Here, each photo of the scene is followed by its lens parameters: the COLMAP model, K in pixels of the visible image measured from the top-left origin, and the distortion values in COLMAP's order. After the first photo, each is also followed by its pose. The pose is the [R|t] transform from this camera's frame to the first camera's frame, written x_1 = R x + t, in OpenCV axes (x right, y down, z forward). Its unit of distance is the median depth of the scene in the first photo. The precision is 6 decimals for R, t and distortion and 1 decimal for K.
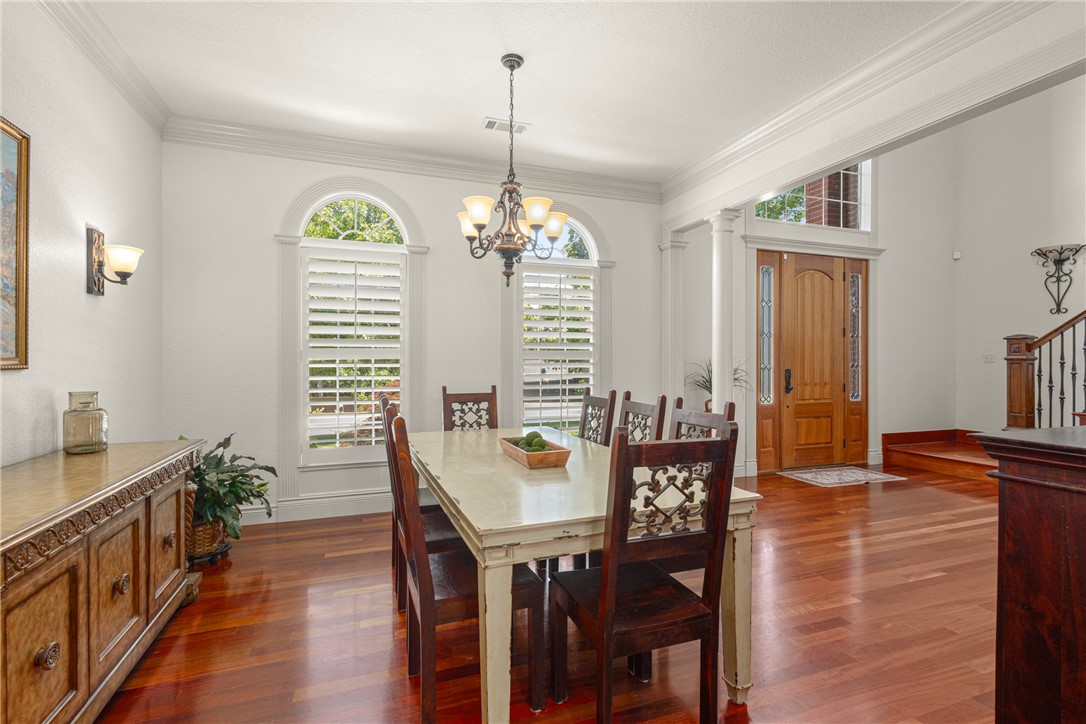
lens RADIAL K [[502.8, 0, 543.9], [0, 502.8, 359.7], [0, 0, 1]] dist [0.012124, -0.006612]
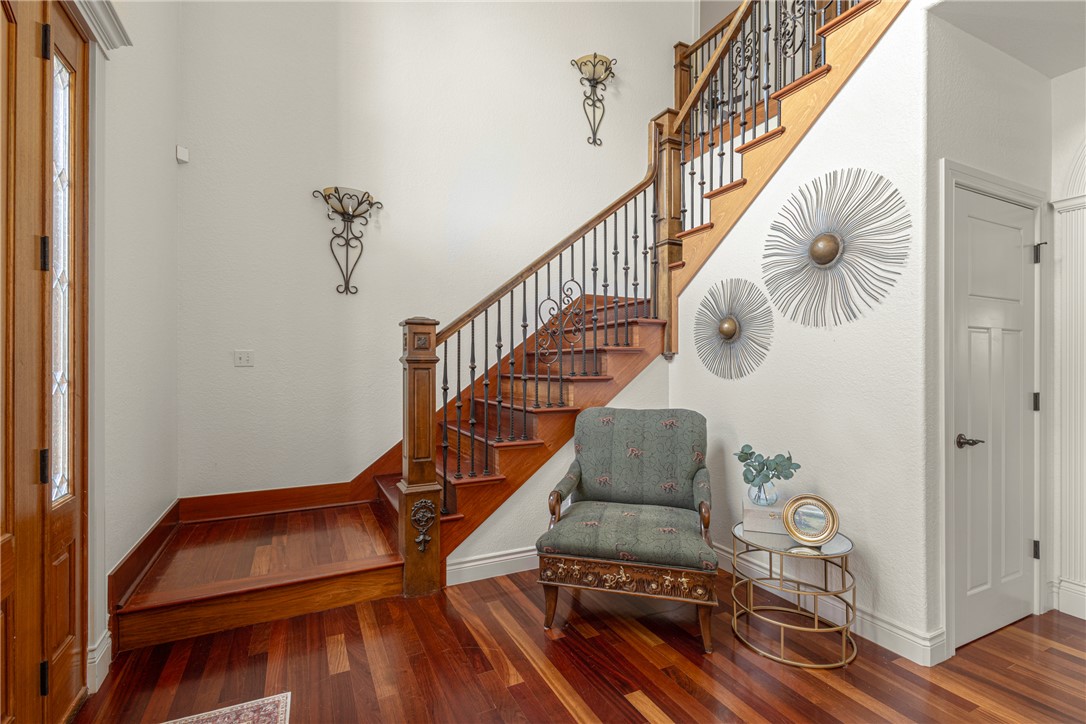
lens RADIAL K [[502.8, 0, 543.9], [0, 502.8, 359.7], [0, 0, 1]] dist [0.012124, -0.006612]
pose [[-0.110272, 0.008198, 0.993868, 0.327693], [-0.005185, 0.999948, -0.008823, 0.000888], [-0.993888, -0.006126, -0.110224, 0.817654]]
